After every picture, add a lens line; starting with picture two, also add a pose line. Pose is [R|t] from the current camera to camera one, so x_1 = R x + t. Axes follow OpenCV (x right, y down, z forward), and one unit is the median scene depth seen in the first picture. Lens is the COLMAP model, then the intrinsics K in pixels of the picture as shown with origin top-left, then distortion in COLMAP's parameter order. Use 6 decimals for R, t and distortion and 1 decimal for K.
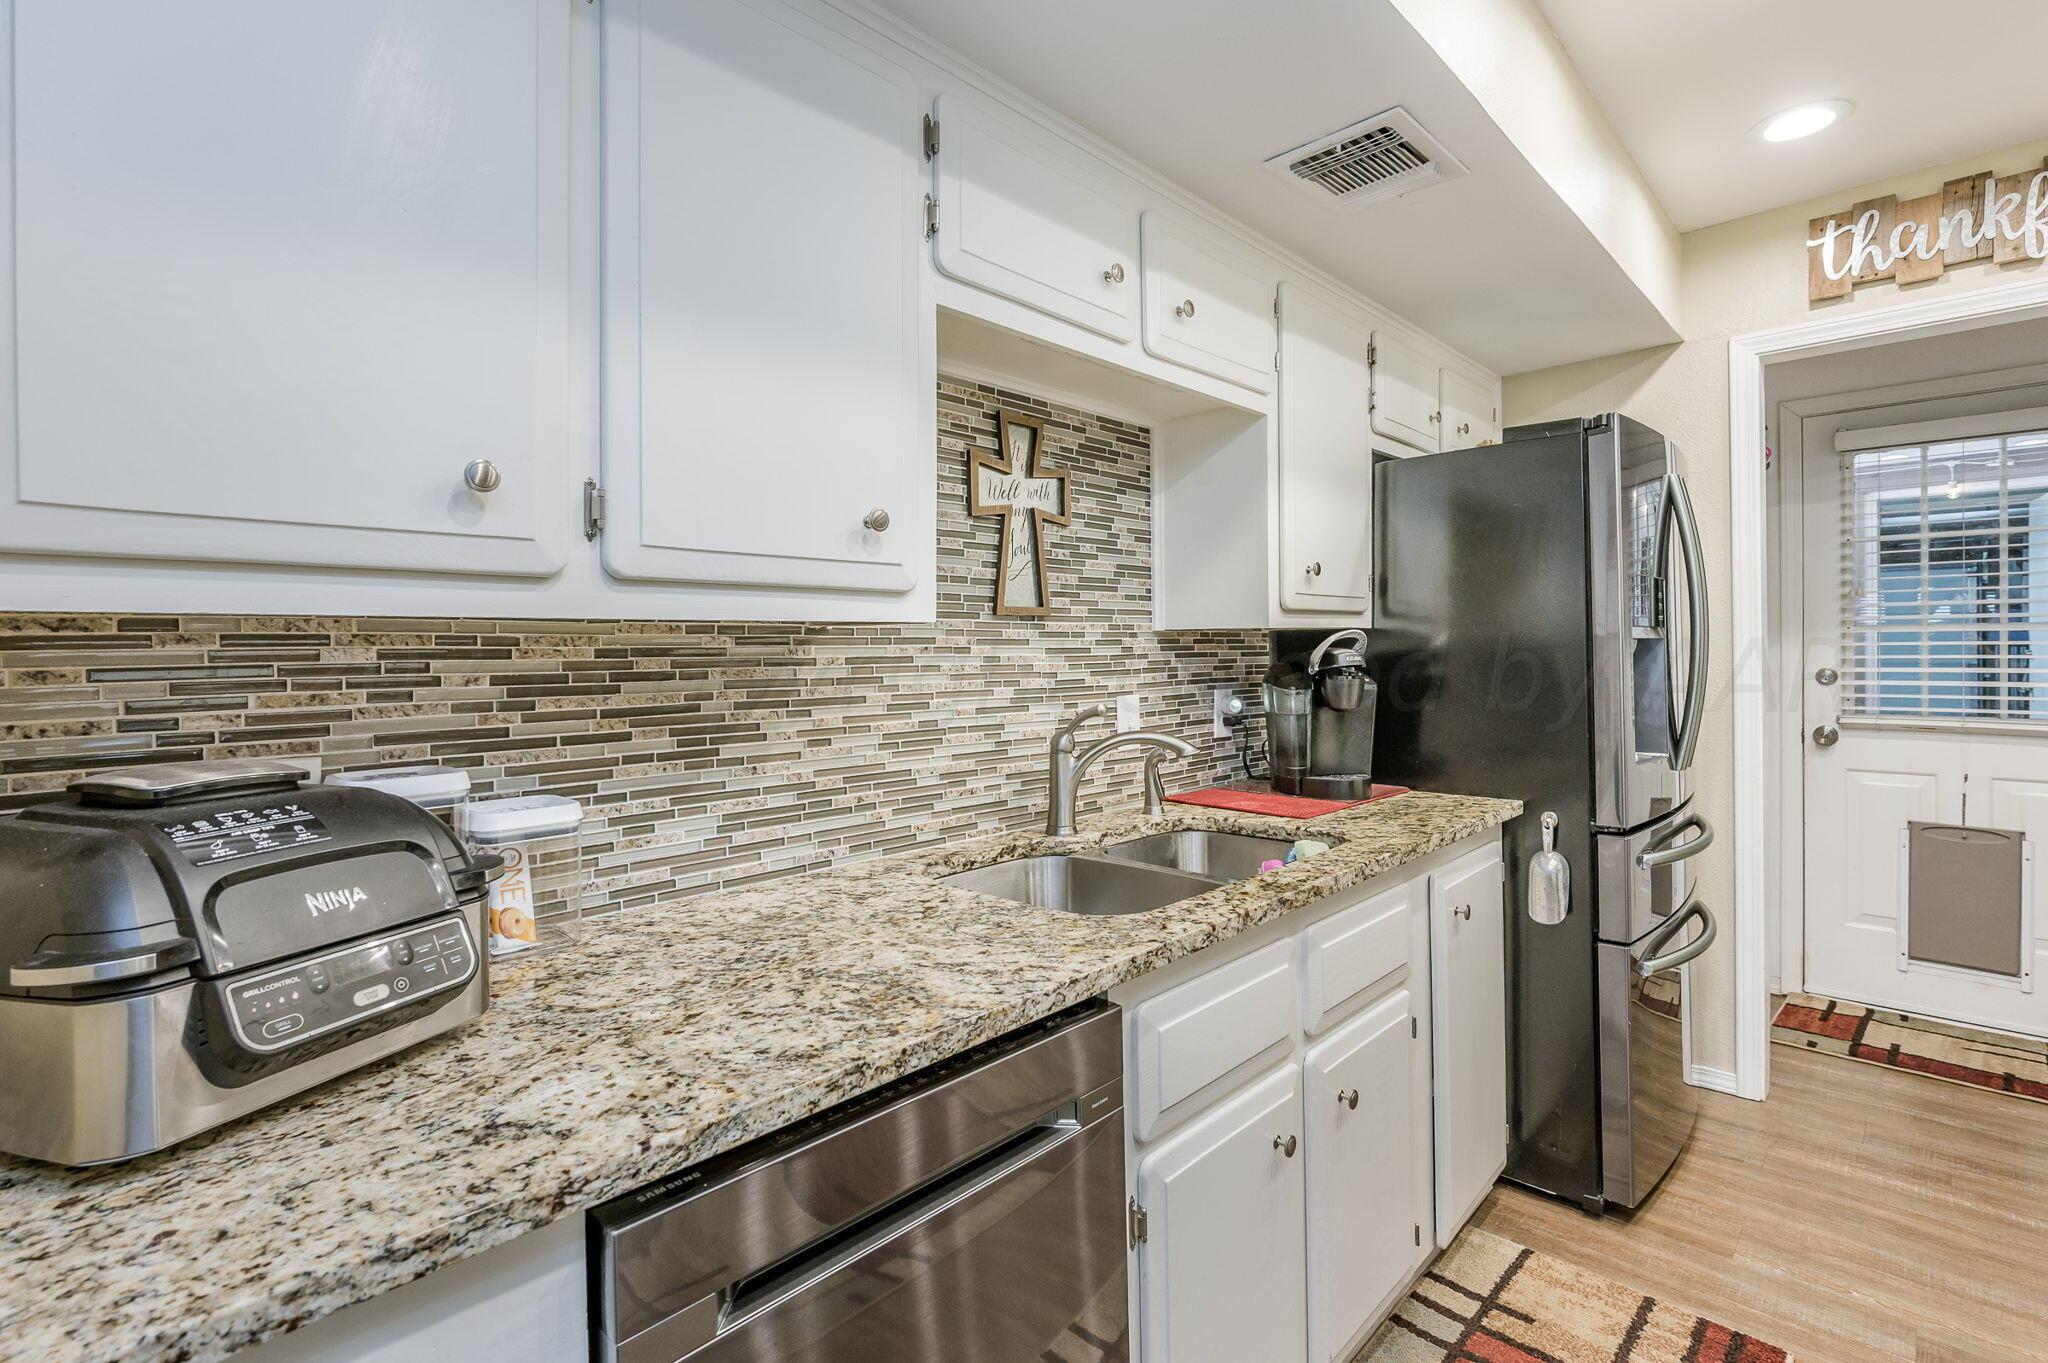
lens RADIAL K [[927.2, 0, 1080.1], [0, 927.2, 653.3], [0, 0, 1]] dist [0.000298, 0.000319]
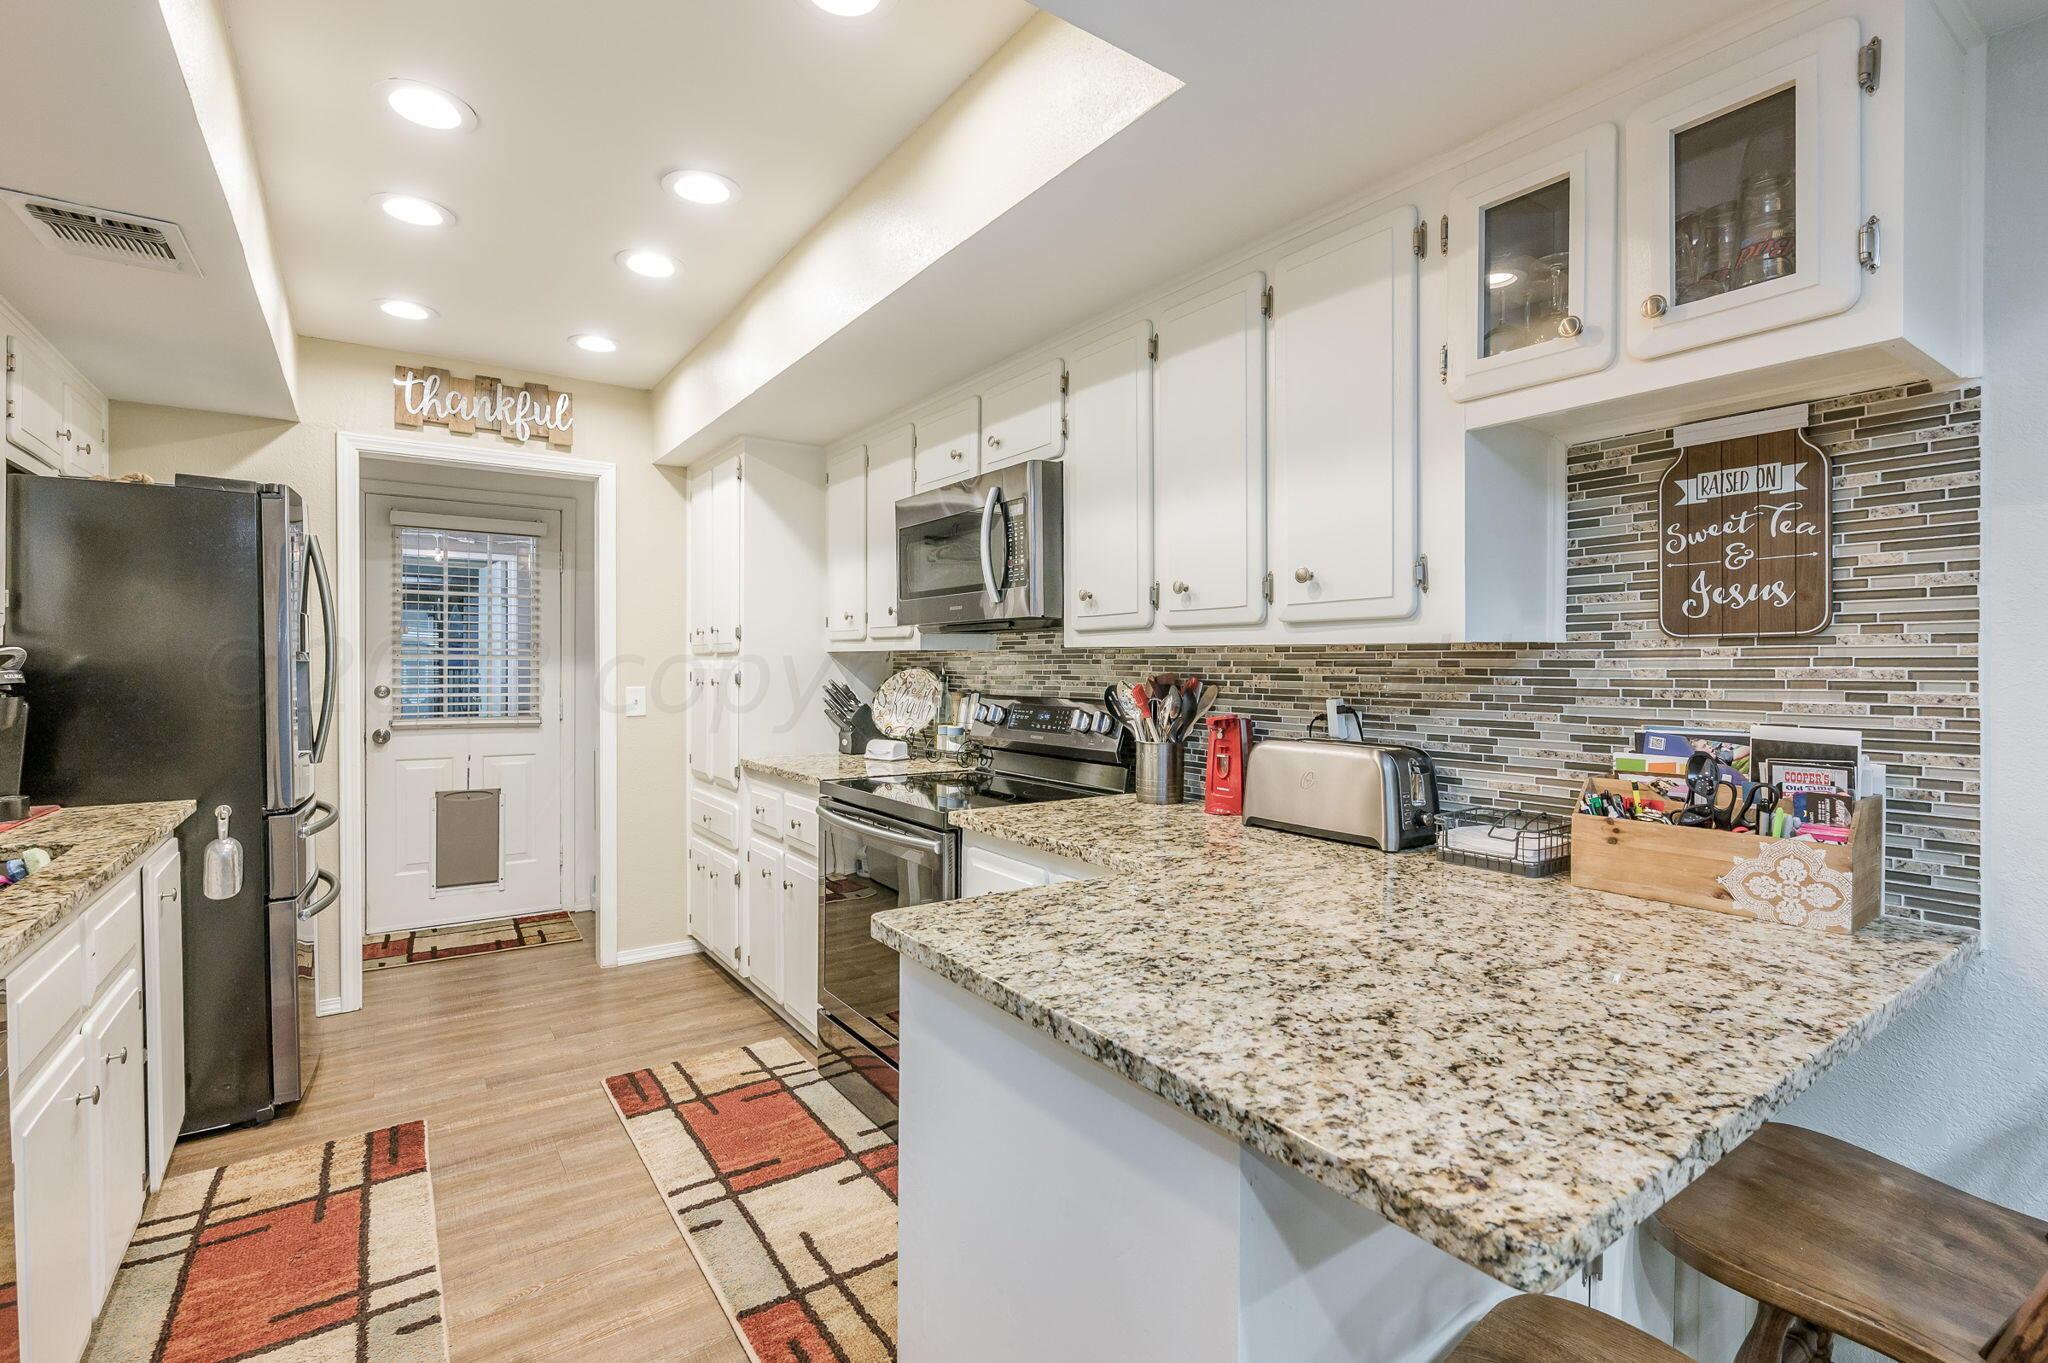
lens RADIAL K [[927.2, 0, 1012.9], [0, 927.2, 678.4], [0, 0, 1]] dist [0.000298, 0.000319]
pose [[0.213780, -0.001558, 0.976881, -0.434394], [0.001413, 0.999998, 0.001285, 0.008119], [-0.976881, 0.001106, 0.213782, -0.239599]]
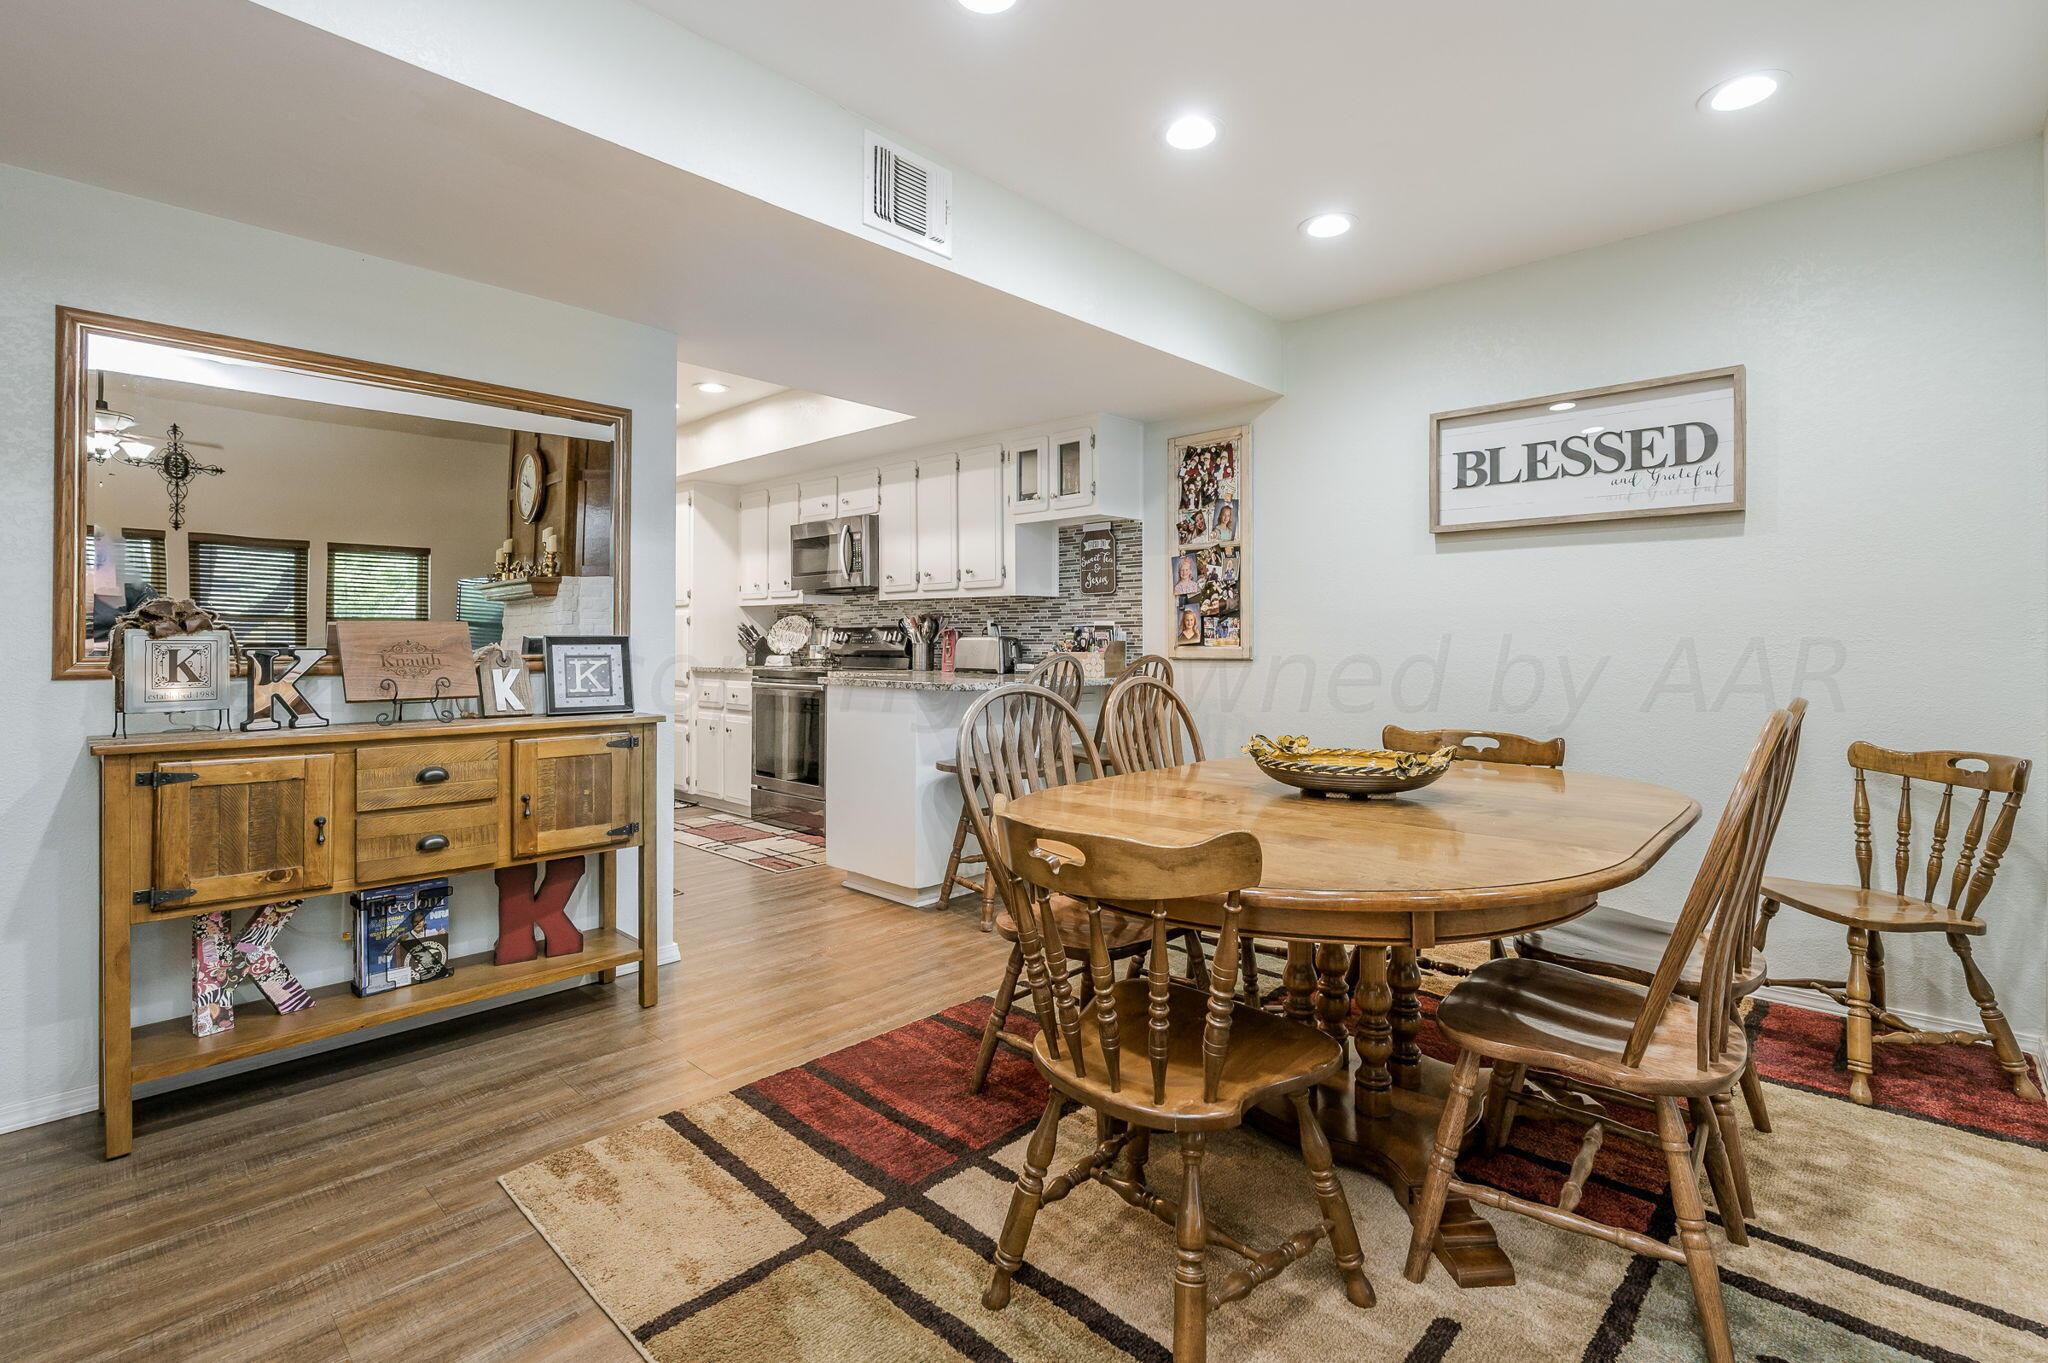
lens RADIAL K [[927.2, 0, 1013.9], [0, 927.2, 661.6], [0, 0, 1]] dist [0.000298, 0.000319]
pose [[0.017194, -0.008622, 0.999815, -2.751353], [0.002132, 0.999961, 0.008586, 0.192330], [-0.999850, 0.001984, 0.017211, -0.618389]]
